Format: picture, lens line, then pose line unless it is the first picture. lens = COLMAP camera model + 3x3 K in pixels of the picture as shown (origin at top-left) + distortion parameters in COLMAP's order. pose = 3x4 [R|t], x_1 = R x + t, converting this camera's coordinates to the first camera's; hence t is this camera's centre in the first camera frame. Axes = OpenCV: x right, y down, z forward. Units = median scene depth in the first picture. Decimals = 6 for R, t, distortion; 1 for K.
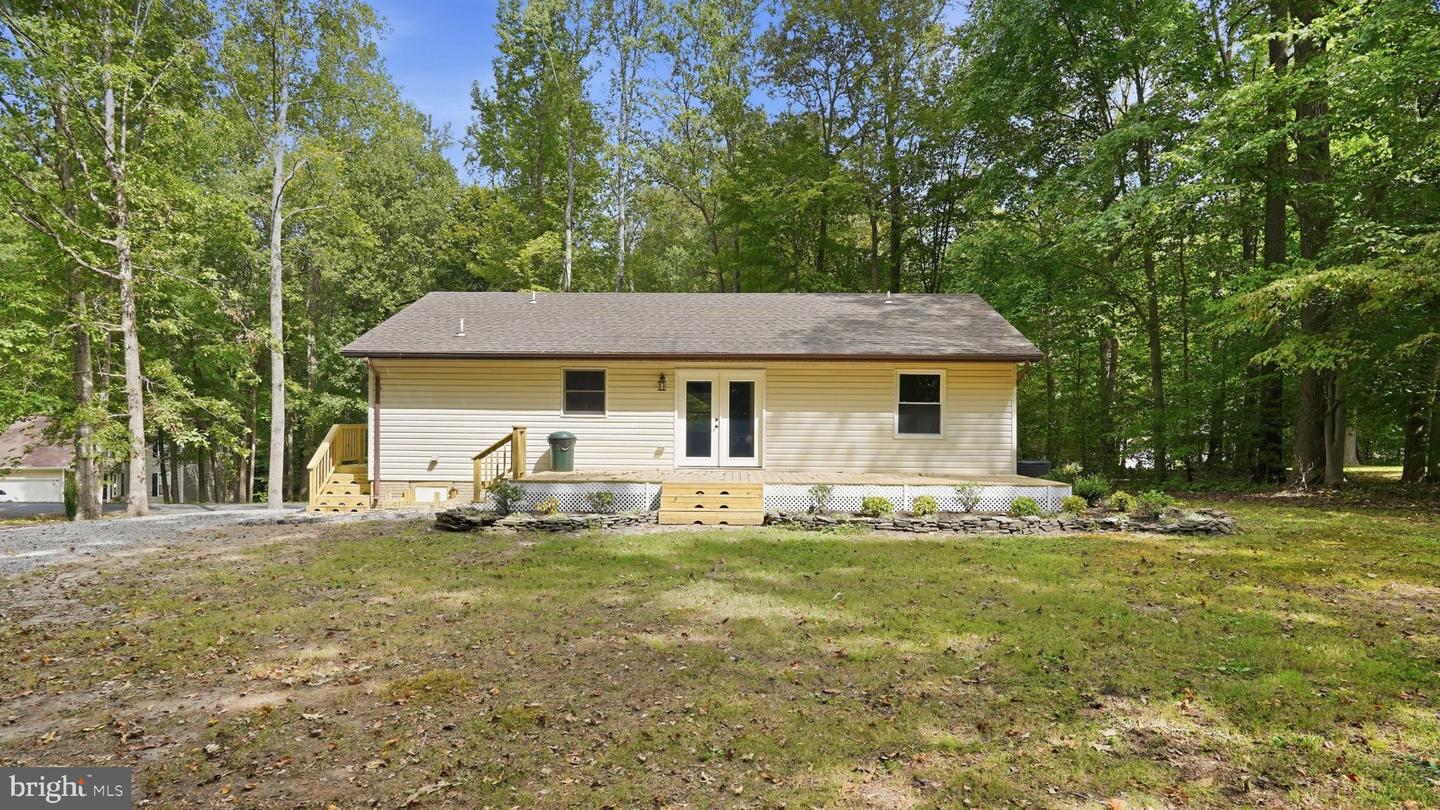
lens RADIAL K [[866.0, 0, 694.7], [0, 866.0, 377.4], [0, 0, 1]] dist [0.025045, 0.002837]
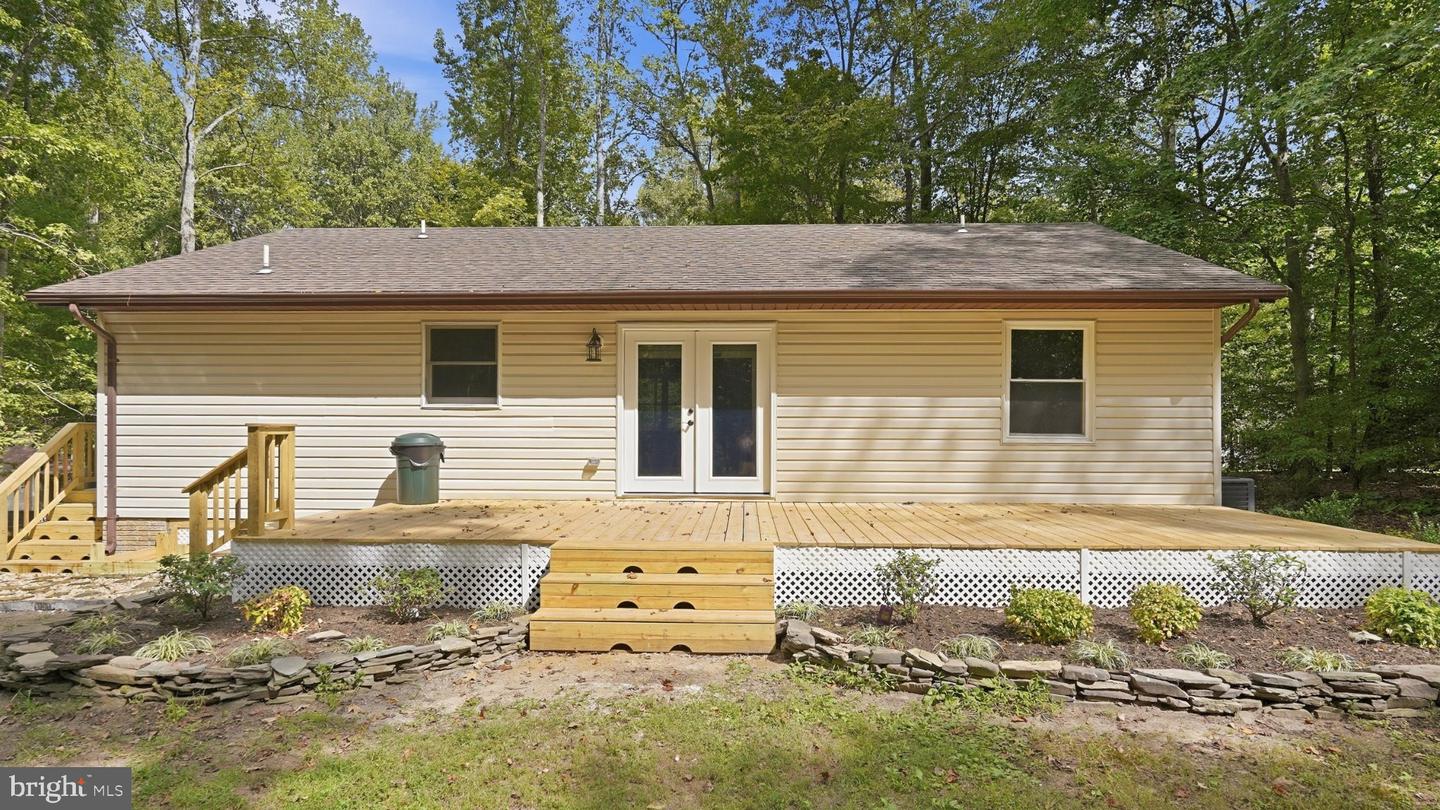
lens RADIAL K [[763.9, 0, 710.1], [0, 763.9, 410.5], [0, 0, 1]] dist [0.001288, 0.000916]
pose [[0.999982, -0.004700, 0.003686, 0.036273], [0.004546, 0.999160, 0.040719, 0.027563], [-0.003874, -0.040702, 0.999164, 0.491631]]
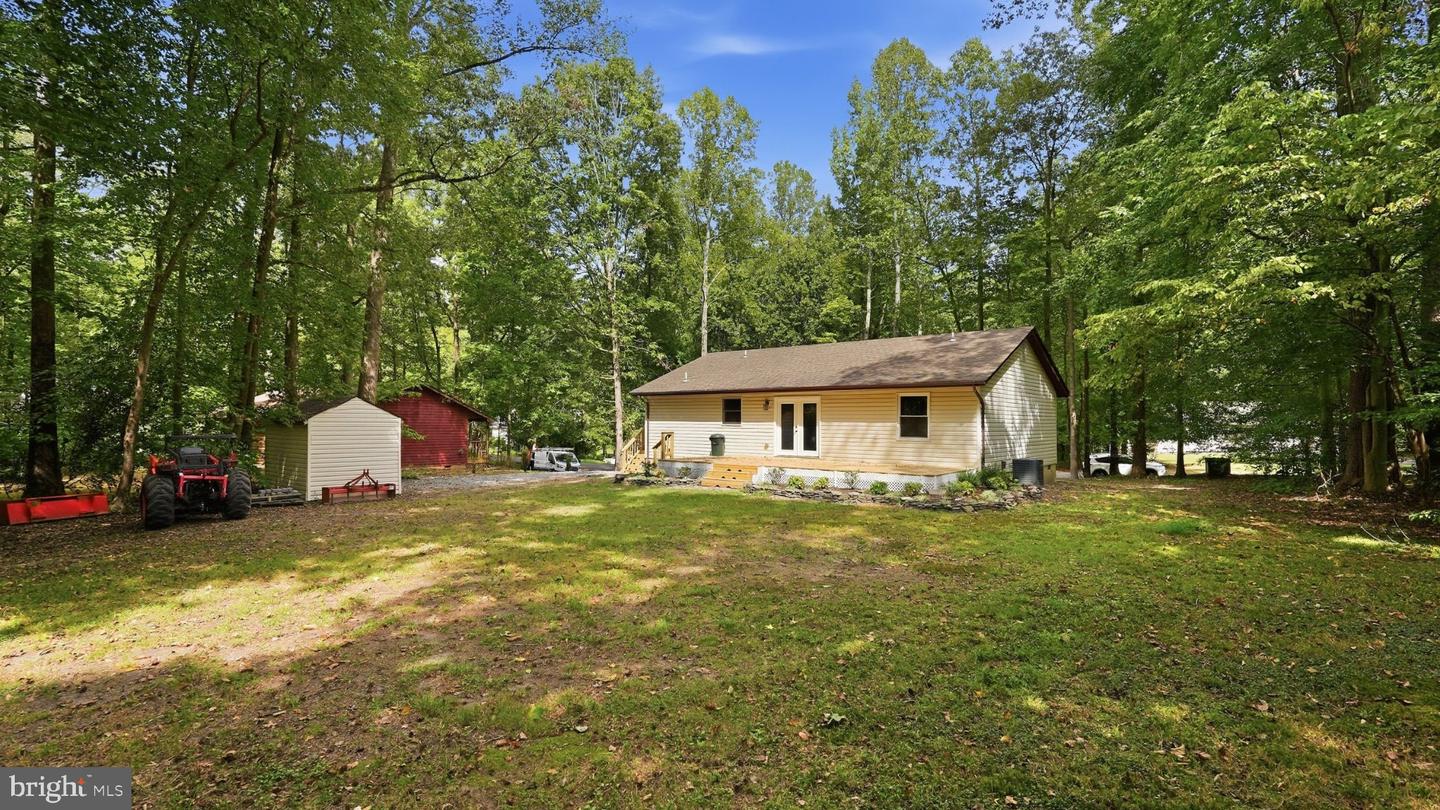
lens RADIAL K [[650.4, 0, 719.3], [0, 650.4, 404.9], [0, 0, 1]] dist [0.003939, 0.002336]
pose [[0.791876, -0.018988, -0.610387, 0.651425], [0.040692, 0.998936, 0.021717, -0.024985], [0.609325, -0.042035, 0.791806, -0.046525]]
